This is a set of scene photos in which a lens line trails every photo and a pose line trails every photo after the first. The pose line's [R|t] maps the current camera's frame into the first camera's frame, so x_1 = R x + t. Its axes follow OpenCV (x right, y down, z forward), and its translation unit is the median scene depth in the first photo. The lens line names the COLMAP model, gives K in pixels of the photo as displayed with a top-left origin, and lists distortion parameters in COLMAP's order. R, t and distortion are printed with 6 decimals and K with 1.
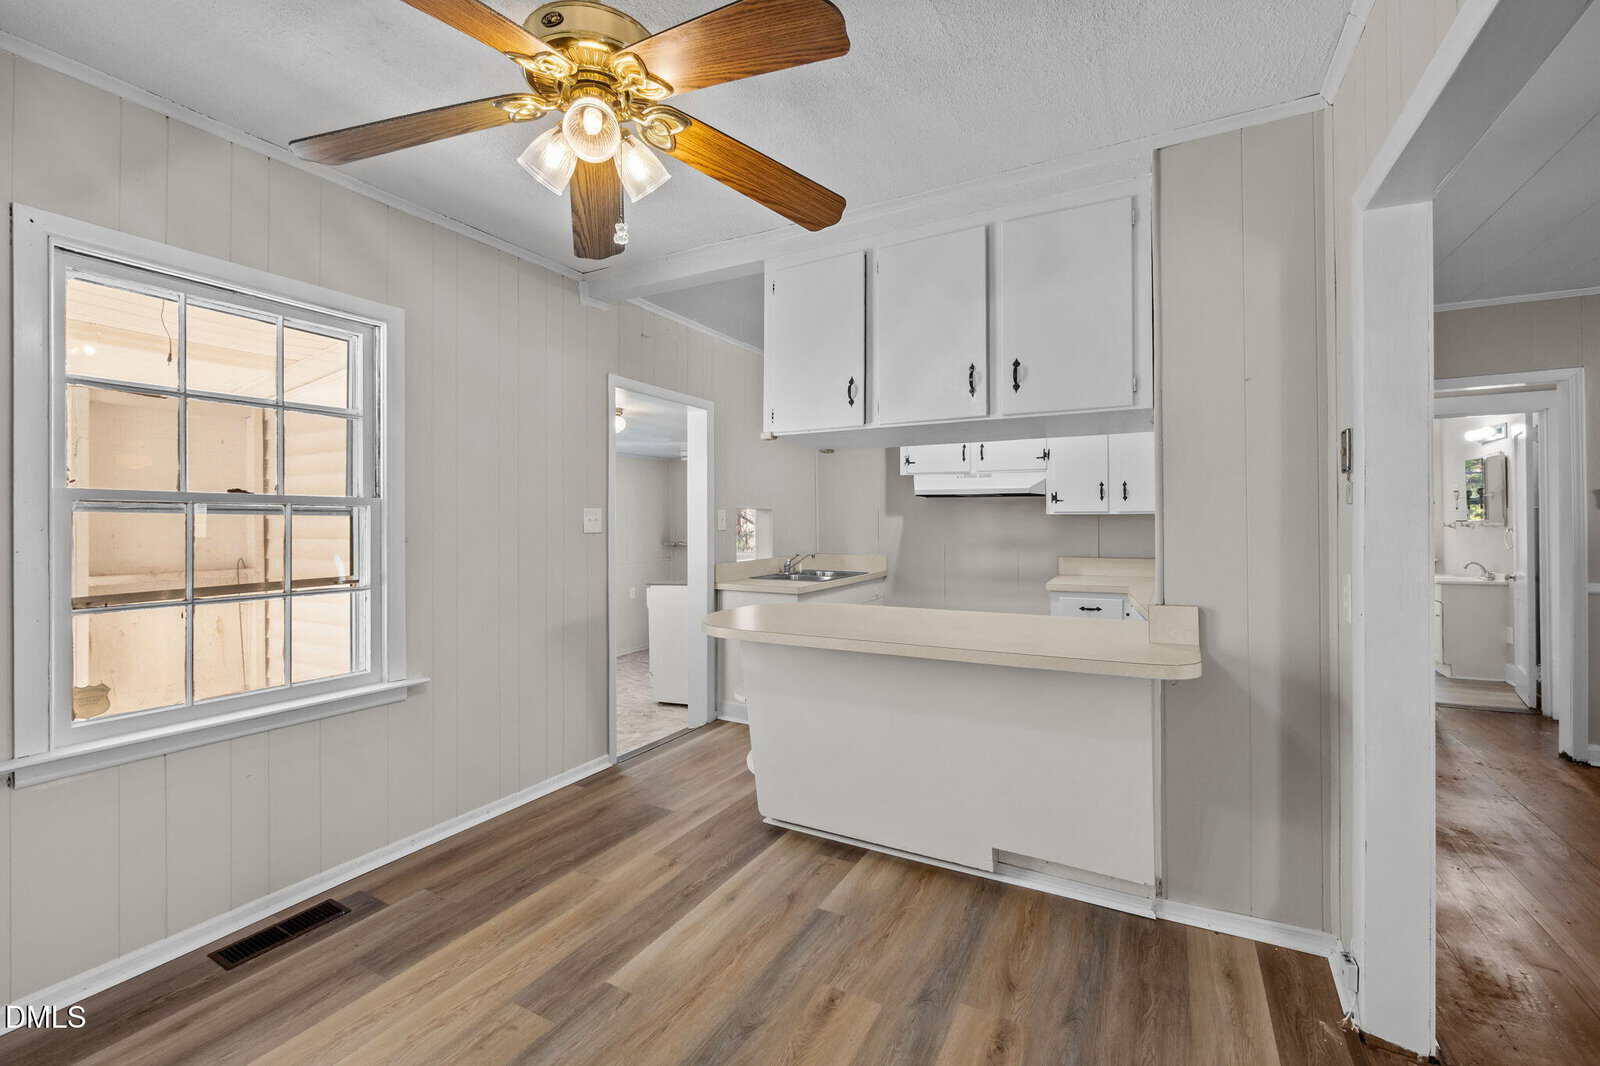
lens RADIAL K [[673.9, 0, 803.7], [0, 673.9, 519.4], [0, 0, 1]] dist [-0.006224, -0.000296]
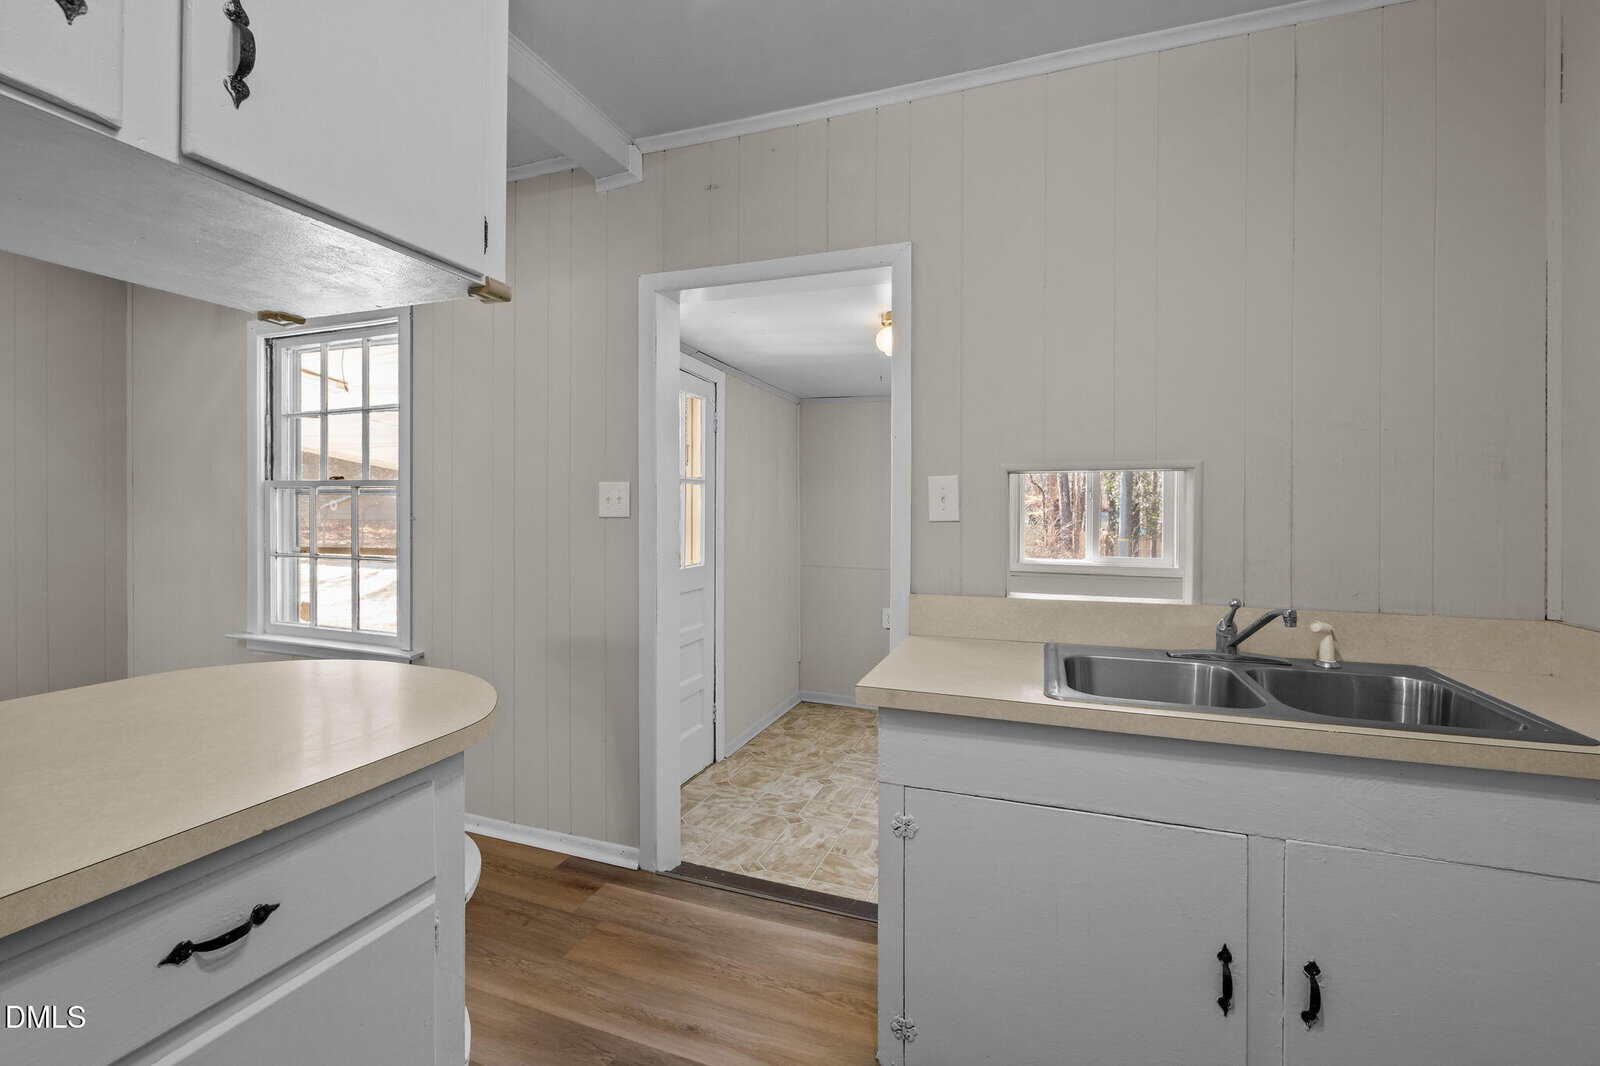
lens RADIAL K [[668.8, 0, 803.7], [0, 668.8, 524.6], [0, 0, 1]] dist [-0.006022, -0.000062]
pose [[0.136732, 0.025628, -0.990276, 0.543152], [-0.001127, 0.999669, 0.025716, 0.012933], [0.990607, -0.002400, 0.136716, 1.530183]]
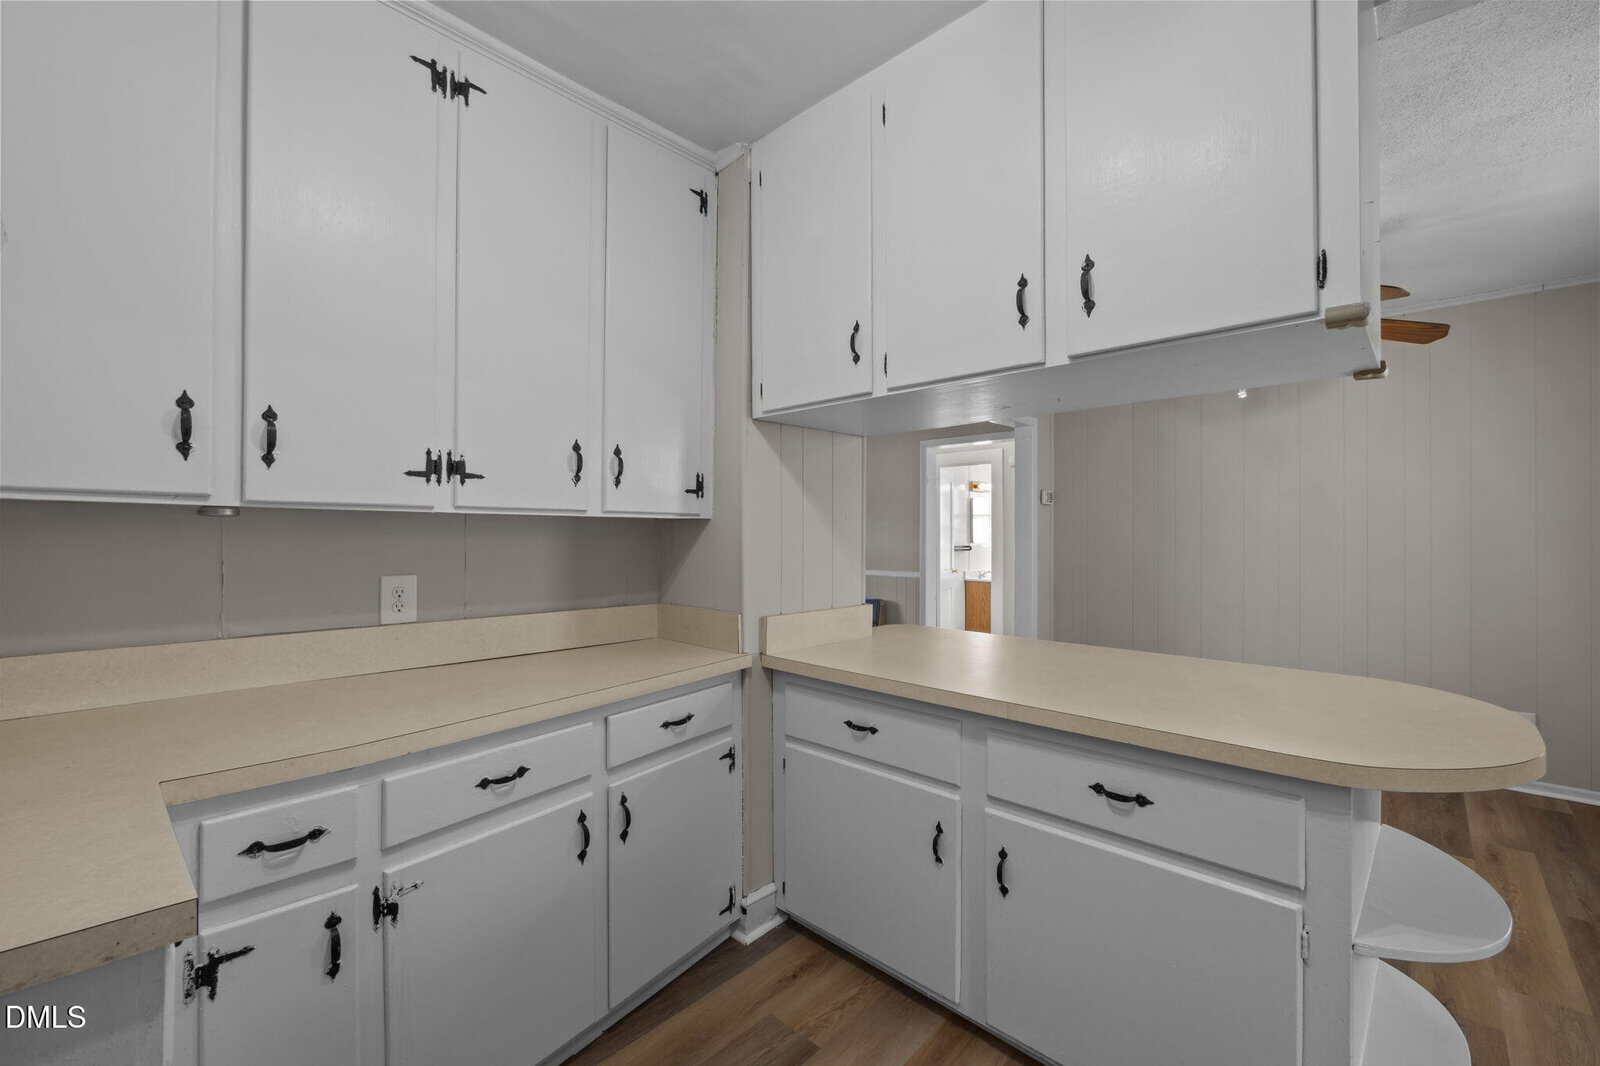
lens RADIAL K [[668.7, 0, 800.0], [0, 668.7, 533.0], [0, 0, 1]] dist [-0.002700, -0.000086]
pose [[-0.966562, 0.002730, 0.256417, 0.291324], [0.000173, 0.999950, -0.009996, 0.012831], [-0.256432, -0.009617, -0.966515, 1.903566]]
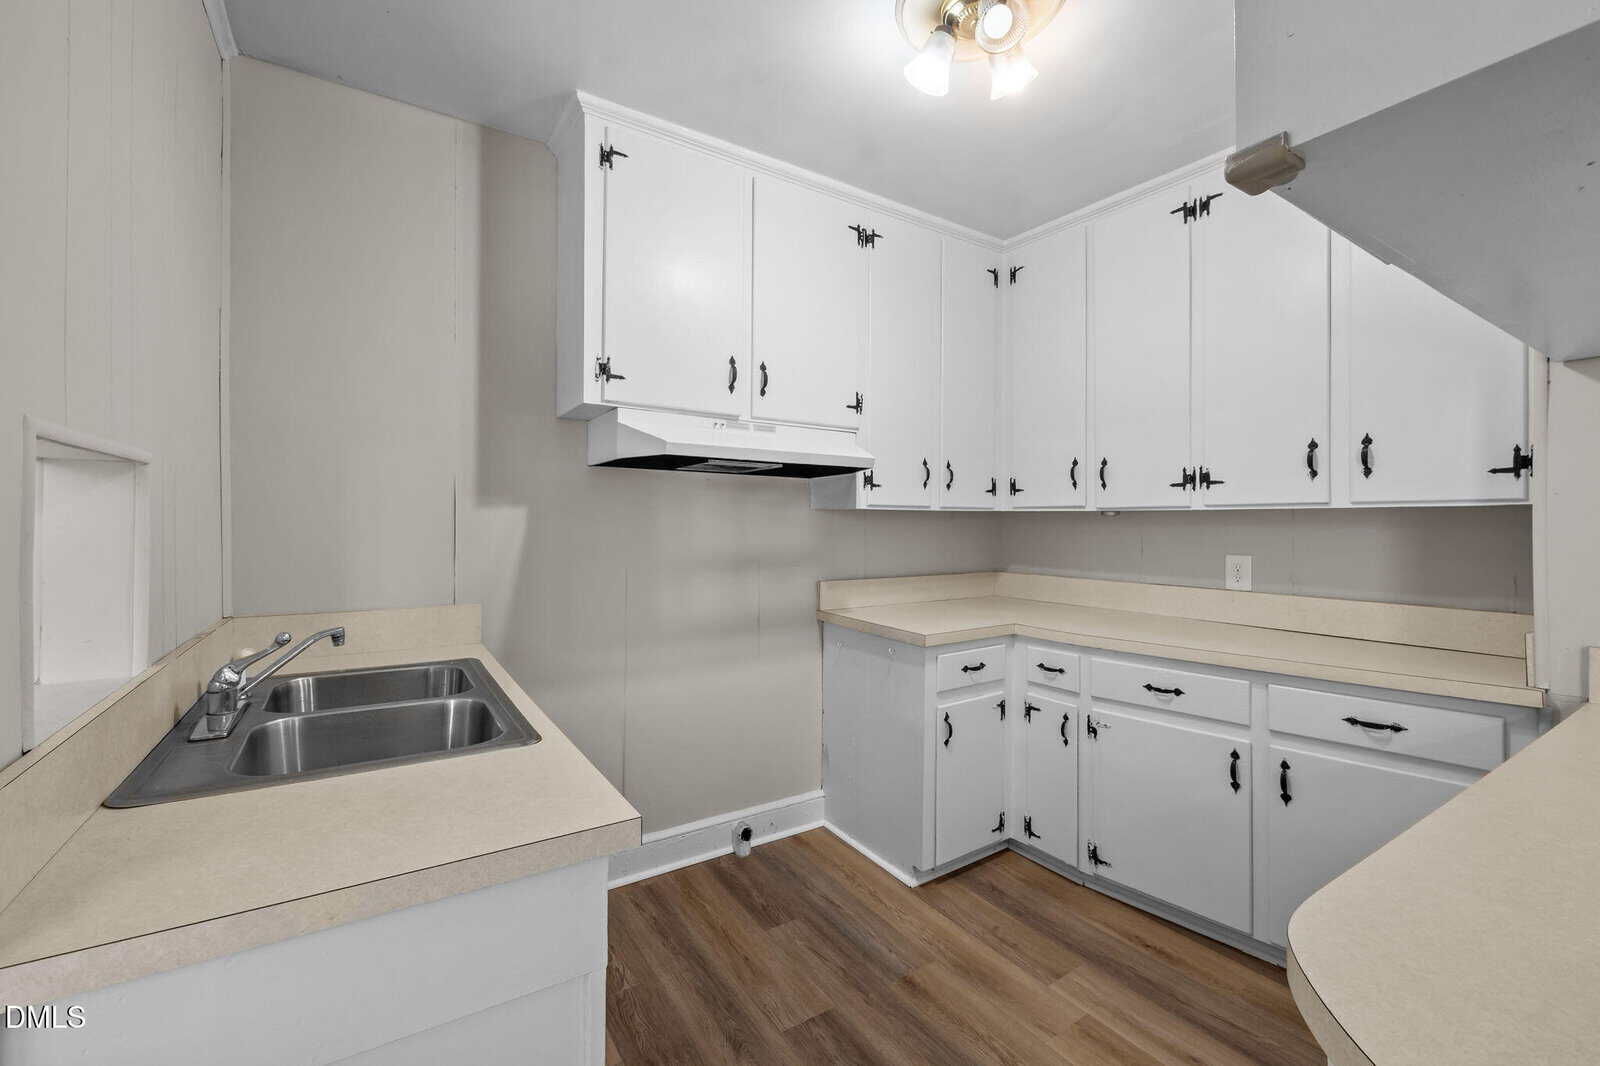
lens RADIAL K [[668.8, 0, 803.7], [0, 668.8, 524.6], [0, 0, 1]] dist [-0.006022, -0.000062]
pose [[0.474392, 0.002950, 0.880309, -0.285566], [-0.008281, 0.999965, 0.001111, 0.010421], [-0.880275, -0.007816, 0.474400, 1.406099]]
